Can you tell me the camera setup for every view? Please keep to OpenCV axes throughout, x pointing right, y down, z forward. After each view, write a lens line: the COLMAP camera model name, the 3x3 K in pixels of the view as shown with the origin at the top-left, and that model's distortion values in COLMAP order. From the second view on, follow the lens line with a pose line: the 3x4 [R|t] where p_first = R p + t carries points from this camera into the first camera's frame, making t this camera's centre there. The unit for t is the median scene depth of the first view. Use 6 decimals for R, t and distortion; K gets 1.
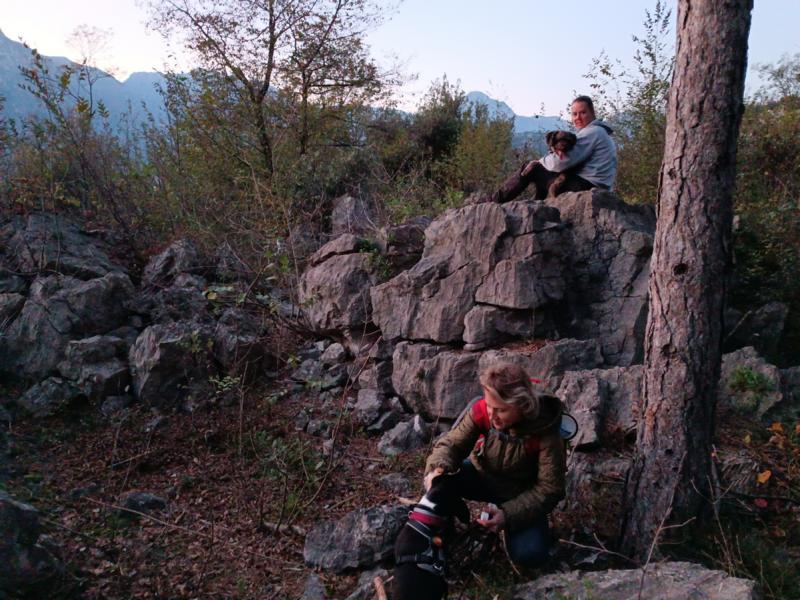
lens RADIAL K [[572.9, 0, 403.0], [0, 572.9, 298.8], [0, 0, 1]] dist [0.053572, -0.050127]
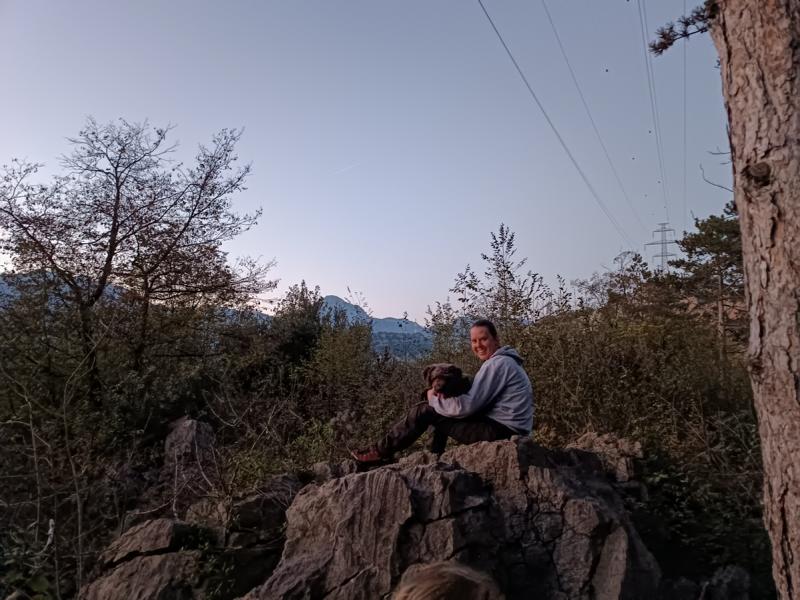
lens RADIAL K [[572.9, 0, 403.0], [0, 572.9, 298.8], [0, 0, 1]] dist [0.053572, -0.050127]
pose [[0.970597, 0.015200, 0.240232, 0.004871], [0.065779, 0.943269, -0.325448, -0.119409], [-0.231550, 0.331681, 0.914534, 0.269545]]
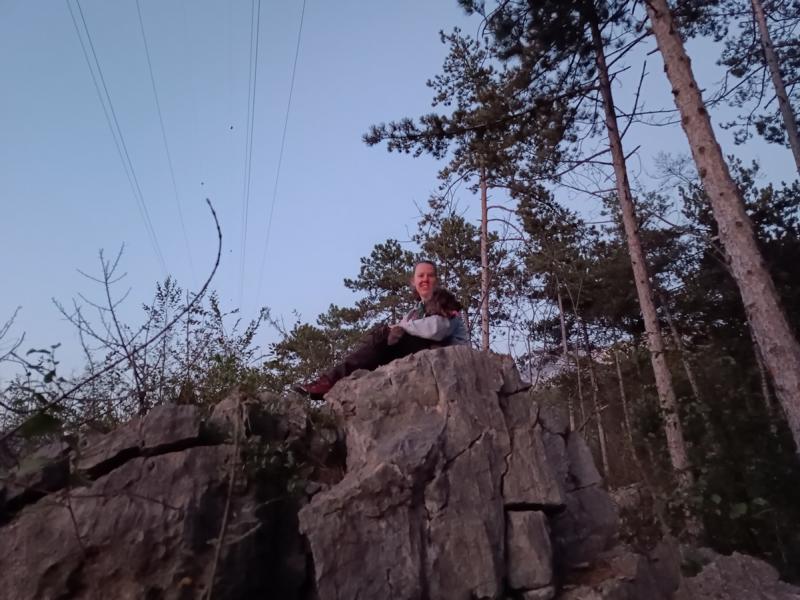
lens RADIAL K [[587.3, 0, 400.0], [0, 587.3, 300.0], [0, 0, 1]] dist [0.008710, 0.001507]
pose [[0.565584, 0.210873, 0.797275, -0.366371], [0.224146, 0.891057, -0.394685, 0.026089], [-0.793646, 0.401934, 0.456701, 0.653790]]
